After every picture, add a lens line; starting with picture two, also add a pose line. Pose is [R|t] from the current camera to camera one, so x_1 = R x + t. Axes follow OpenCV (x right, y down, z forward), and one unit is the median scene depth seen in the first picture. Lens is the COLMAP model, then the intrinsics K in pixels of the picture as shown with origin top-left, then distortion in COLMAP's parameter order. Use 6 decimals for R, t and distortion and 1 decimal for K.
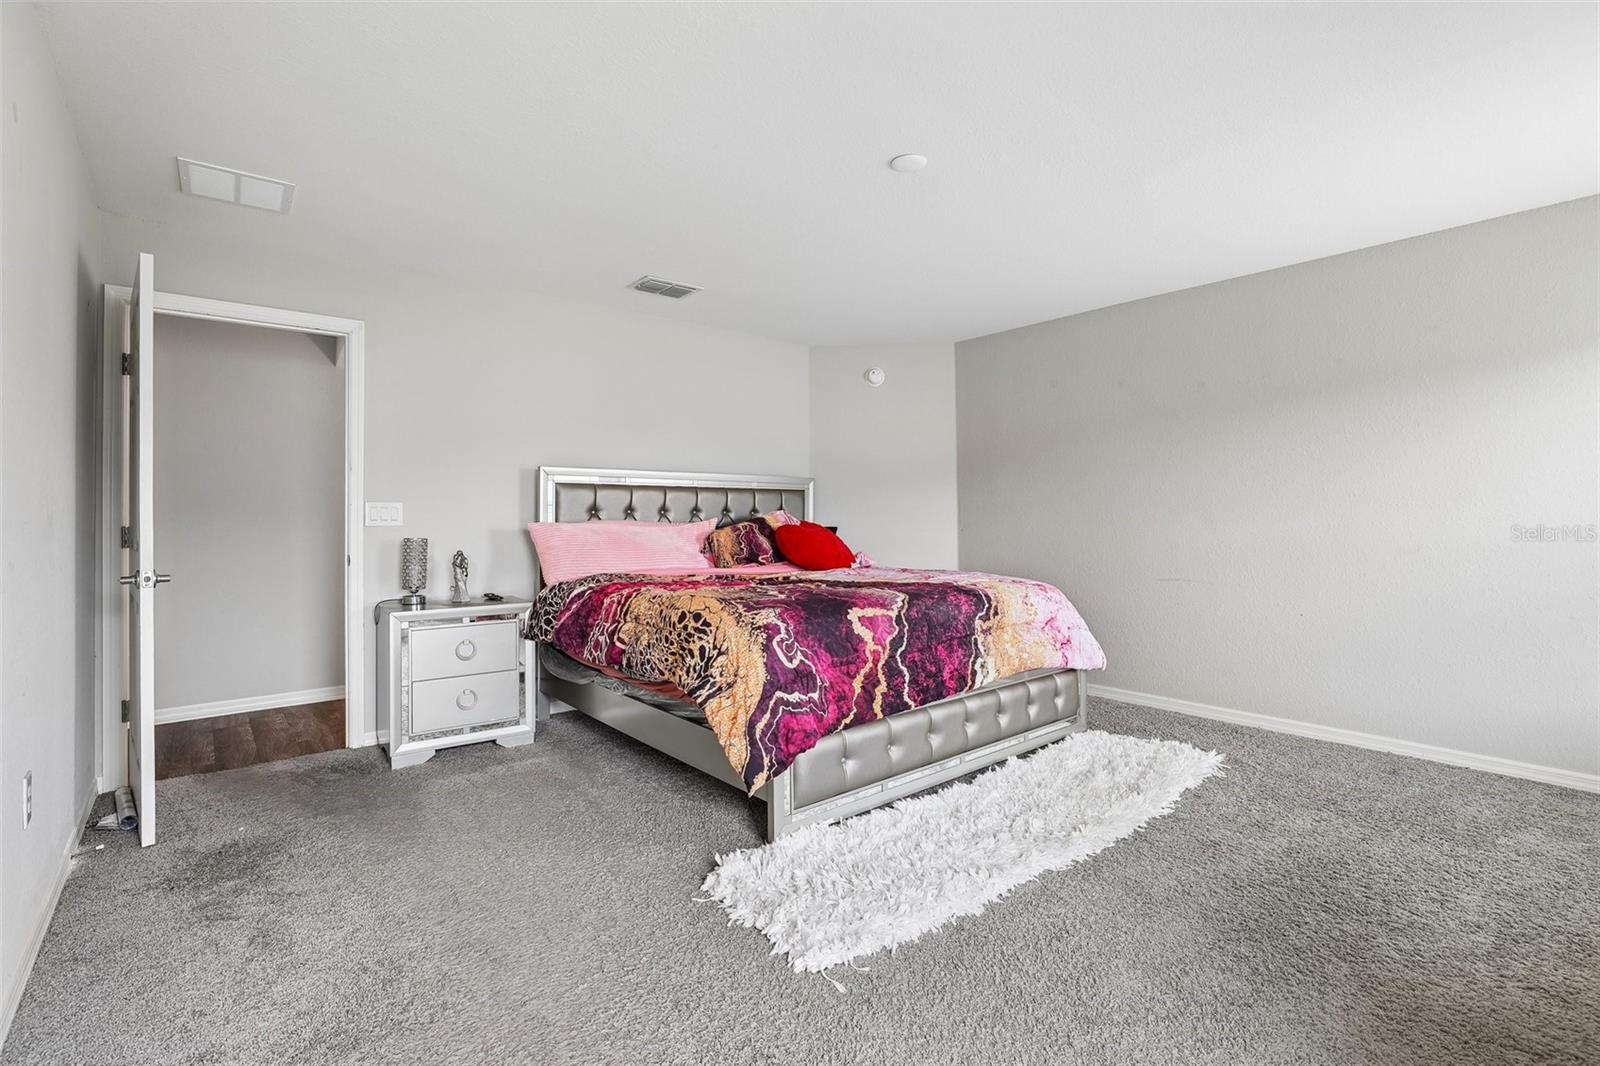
lens RADIAL K [[736.4, 0, 802.4], [0, 736.4, 516.7], [0, 0, 1]] dist [-0.043475, 0.012506]
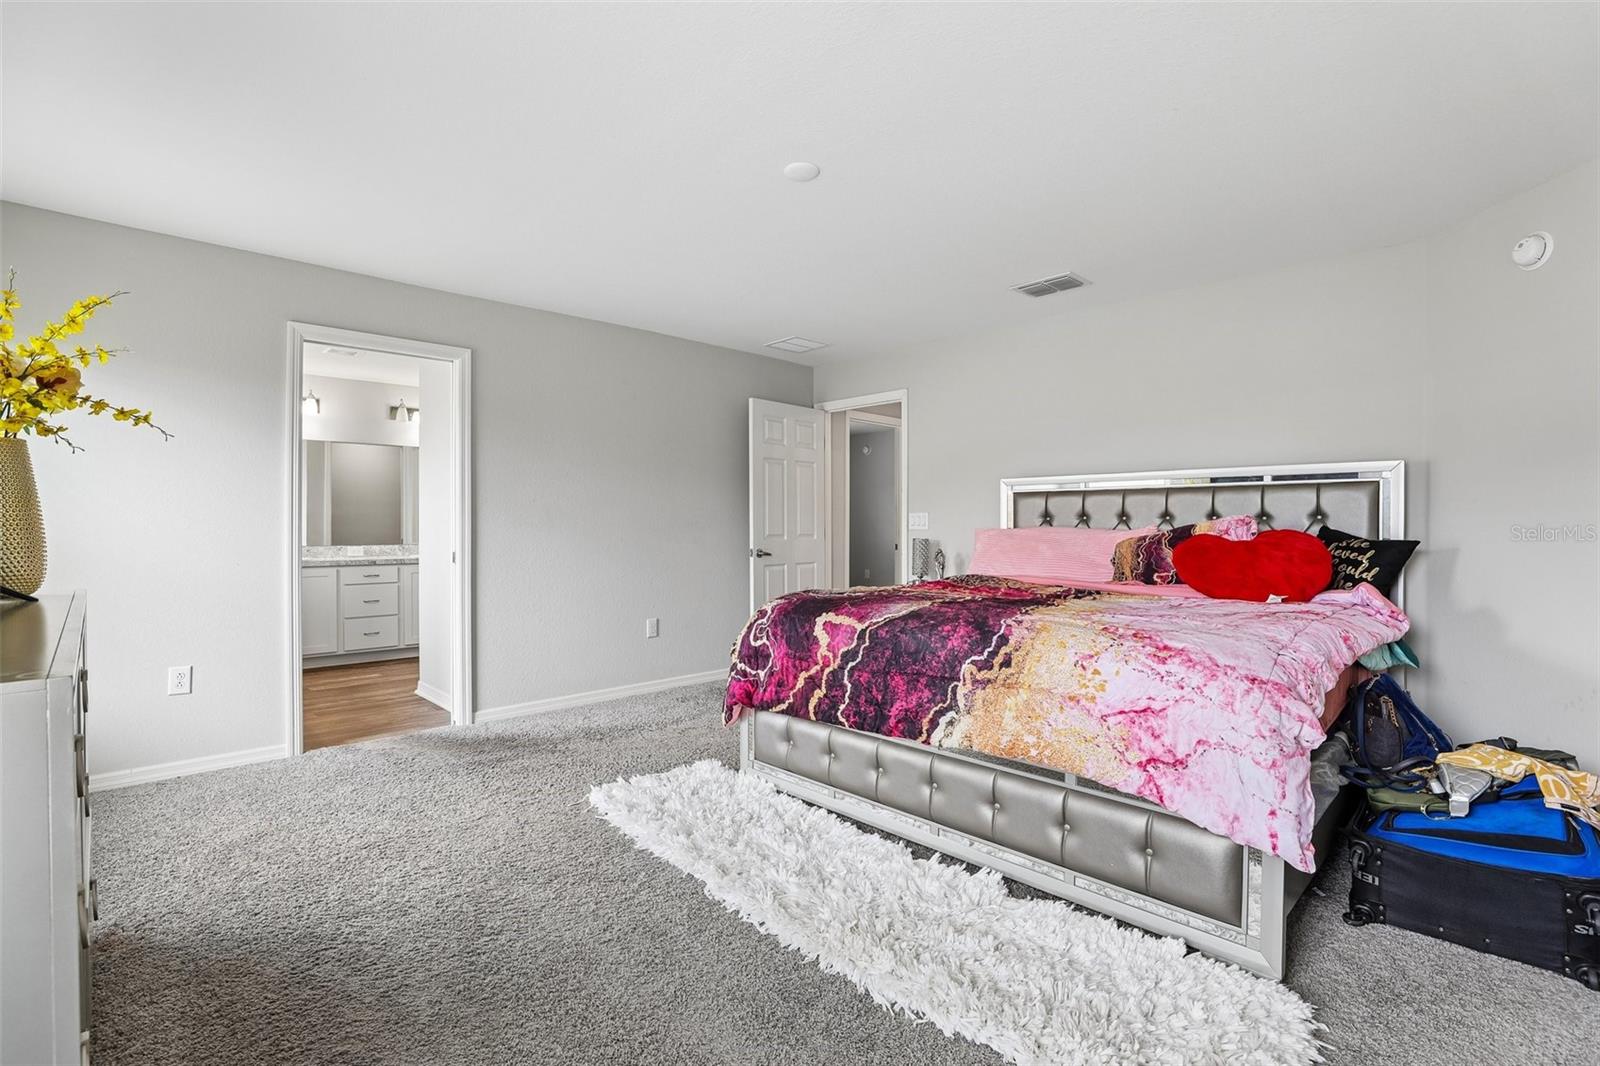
lens RADIAL K [[731.8, 0, 789.4], [0, 731.8, 524.5], [0, 0, 1]] dist [-0.029271, 0.011593]
pose [[0.063978, 0.003674, -0.997945, 0.986526], [0.004218, 0.999983, 0.003952, -0.004979], [0.997942, -0.004462, 0.063962, 0.784968]]
